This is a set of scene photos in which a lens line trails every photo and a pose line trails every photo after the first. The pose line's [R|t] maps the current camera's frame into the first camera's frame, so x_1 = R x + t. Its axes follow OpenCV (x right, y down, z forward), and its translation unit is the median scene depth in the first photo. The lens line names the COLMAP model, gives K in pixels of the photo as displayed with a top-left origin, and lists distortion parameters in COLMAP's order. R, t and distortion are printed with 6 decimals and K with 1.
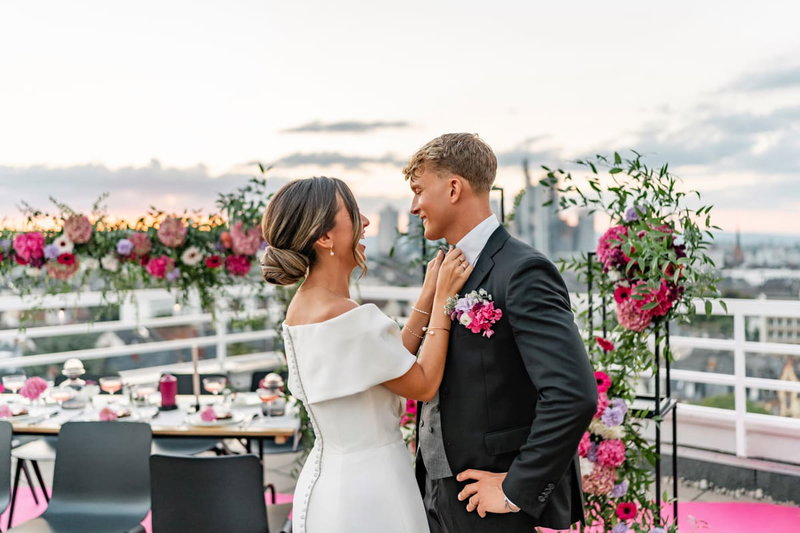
lens RADIAL K [[746.0, 0, 400.0], [0, 746.0, 266.3], [0, 0, 1]] dist [0.000614, 0.000000]
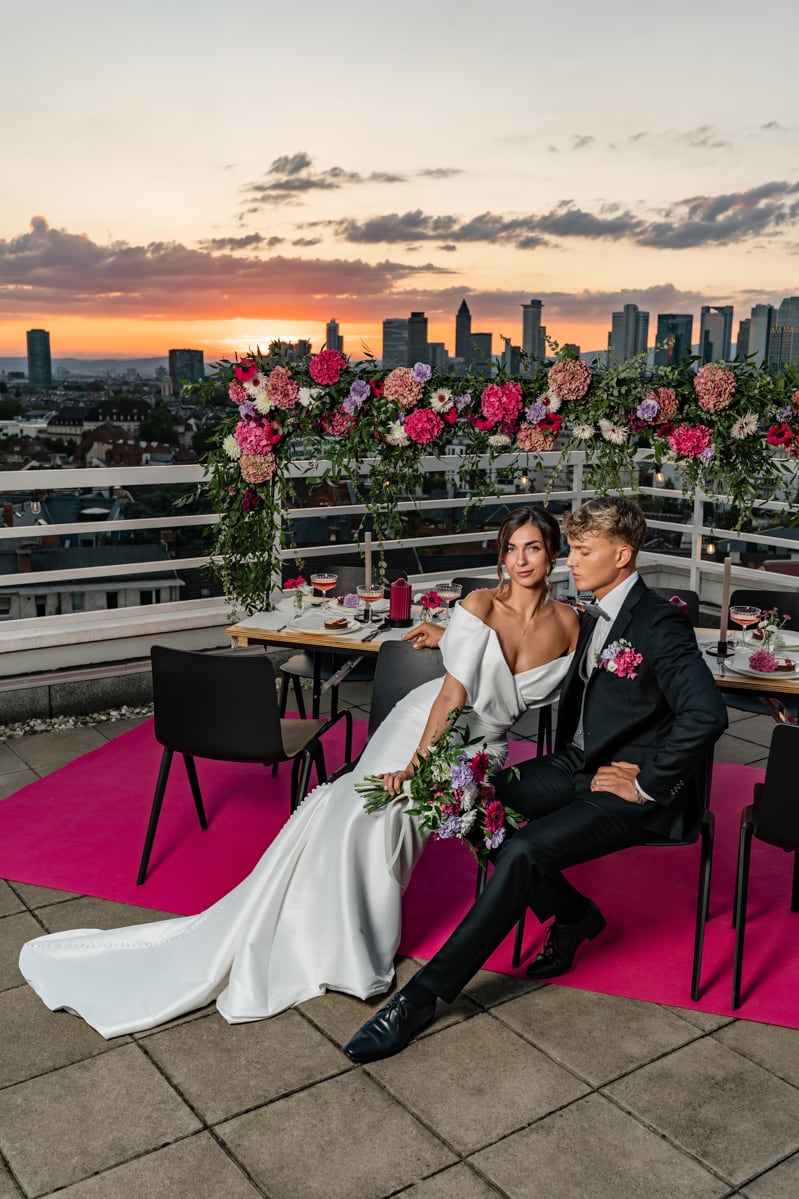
lens RADIAL K [[1118.1, 0, 398.9], [0, 1118.1, 599.4], [0, 0, 1]] dist [0.000614, 0.000000]
pose [[0.978243, 0.067091, -0.196314, -0.369002], [-0.031361, 0.983213, 0.179746, -0.031046], [0.205078, -0.169679, 0.963925, -0.051408]]
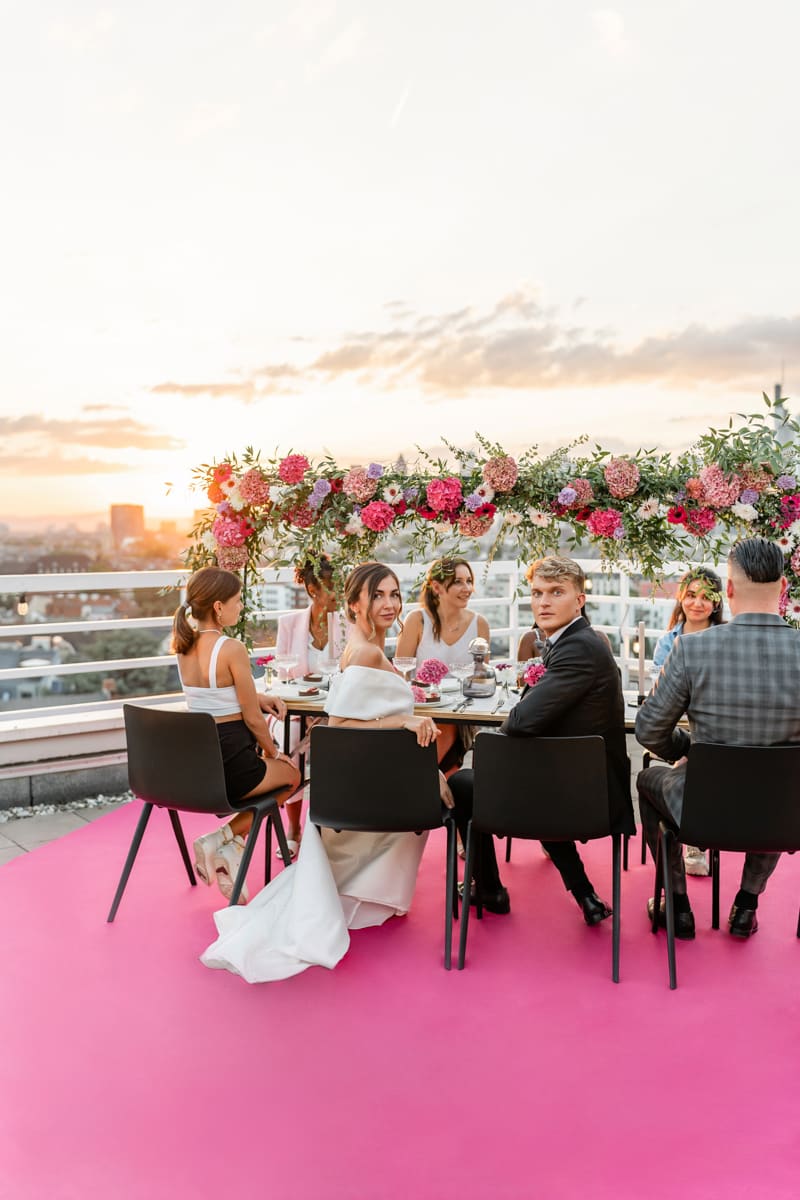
lens RADIAL K [[1119.0, 0, 396.9], [0, 1119.0, 604.6], [0, 0, 1]] dist [0.000614, 0.000000]
pose [[0.987942, 0.022151, -0.153229, -0.353130], [-0.014281, 0.998531, 0.052269, 0.029004], [0.154162, -0.049451, 0.986807, -0.214990]]
